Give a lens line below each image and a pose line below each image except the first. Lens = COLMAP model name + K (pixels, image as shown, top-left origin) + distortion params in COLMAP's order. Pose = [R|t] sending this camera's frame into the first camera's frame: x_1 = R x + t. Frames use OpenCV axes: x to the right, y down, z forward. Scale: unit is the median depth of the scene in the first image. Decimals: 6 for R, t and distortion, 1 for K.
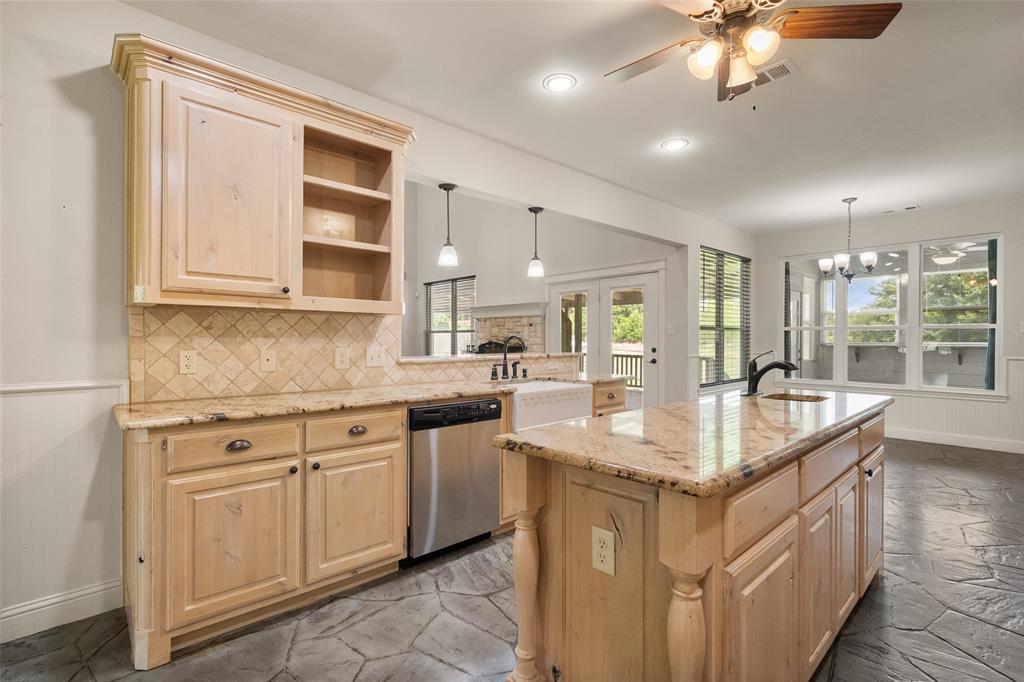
lens RADIAL K [[481.7, 0, 509.7], [0, 481.7, 338.5], [0, 0, 1]] dist [-0.000915, -0.000102]
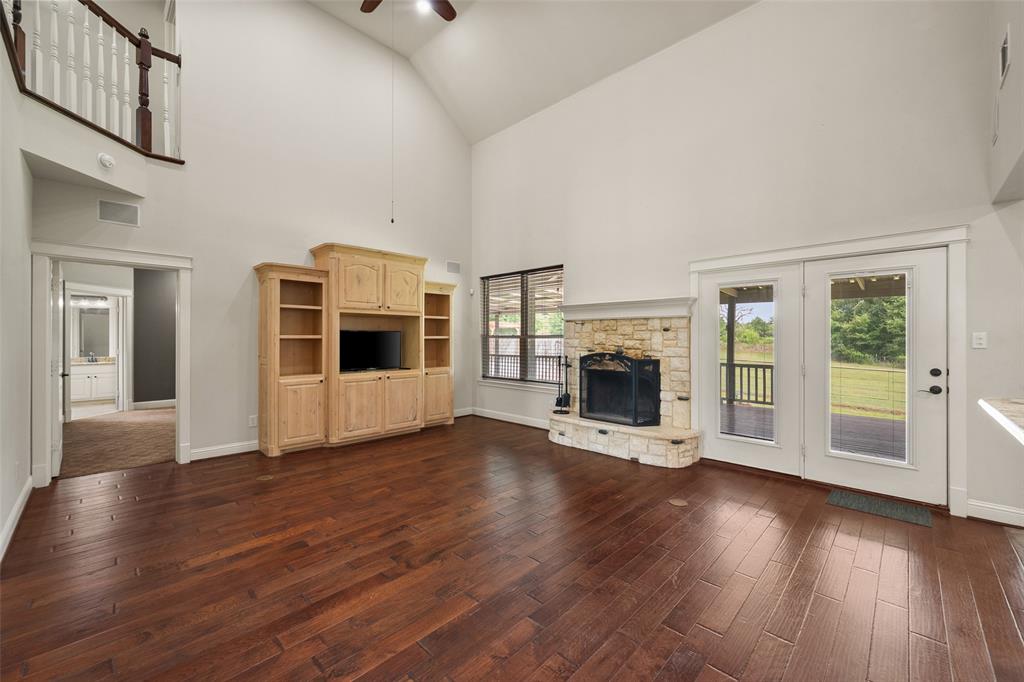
lens RADIAL K [[408.2, 0, 508.2], [0, 408.2, 339.5], [0, 0, 1]] dist [-0.003498, 0.000101]
pose [[0.998531, 0.002950, 0.054098, -0.319359], [-0.003040, 0.999994, 0.001592, -0.019810], [-0.054093, -0.001754, 0.998534, 0.575131]]
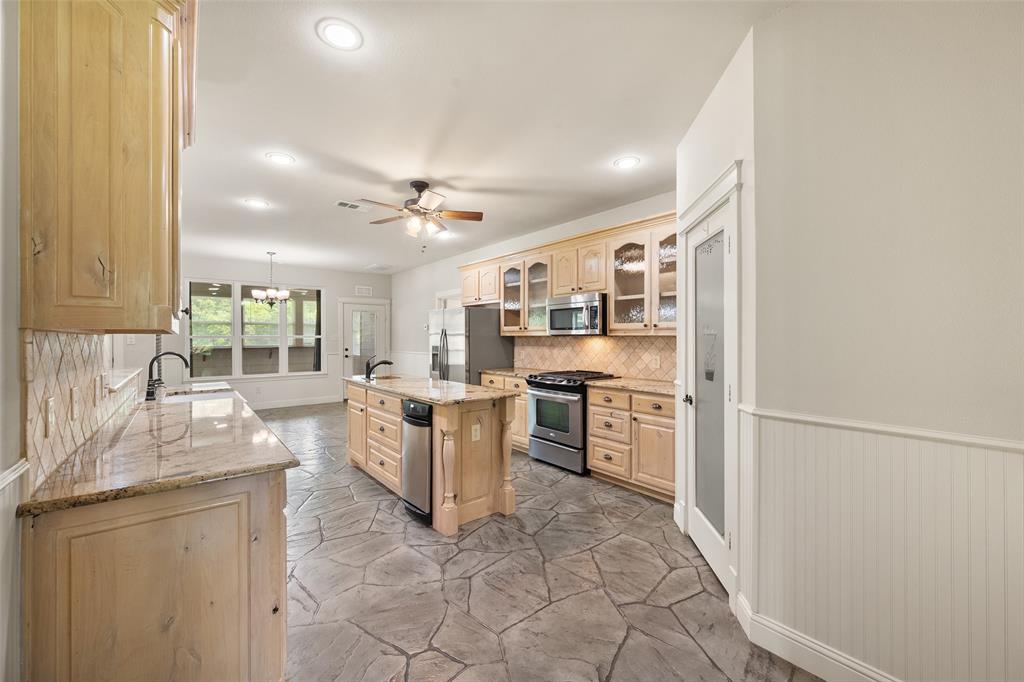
lens RADIAL K [[408.2, 0, 506.0], [0, 408.2, 338.4], [0, 0, 1]] dist [-0.003498, 0.000101]
pose [[0.078649, -0.005436, 0.996888, -0.506438], [0.005844, 0.999970, 0.004992, -0.022803], [-0.996885, 0.005433, 0.078678, 0.162844]]
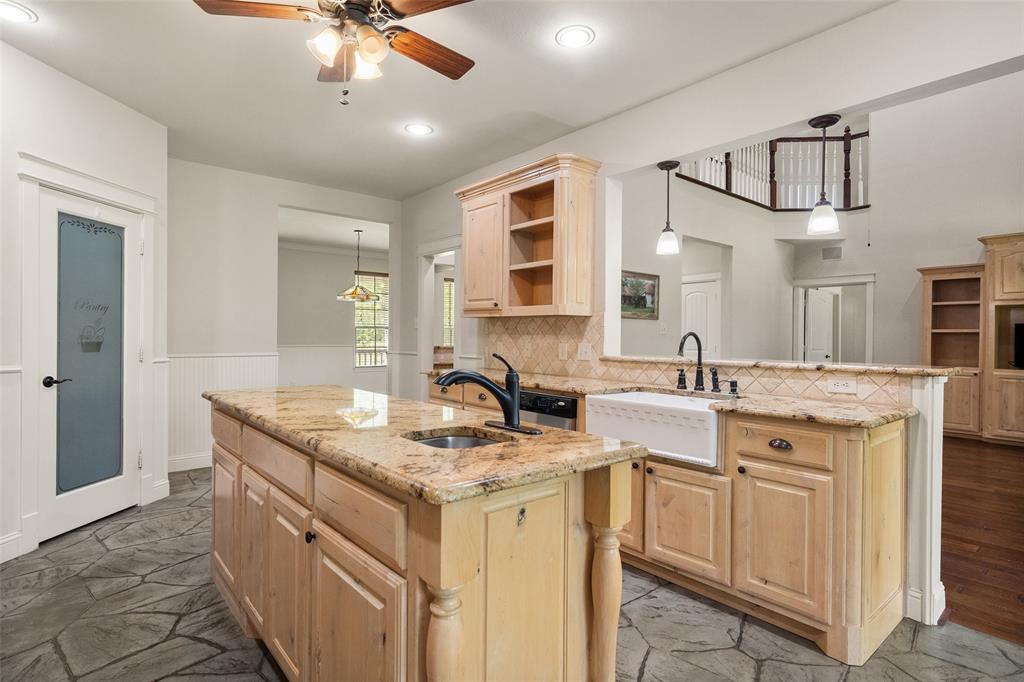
lens RADIAL K [[509.3, 0, 517.2], [0, 509.3, 335.8], [0, 0, 1]] dist [0.004084, 0.001868]
pose [[-0.030850, -0.001320, -0.999523, 0.535671], [-0.010315, 0.999946, -0.001003, 0.001367], [0.999471, 0.010280, -0.030862, 0.494626]]
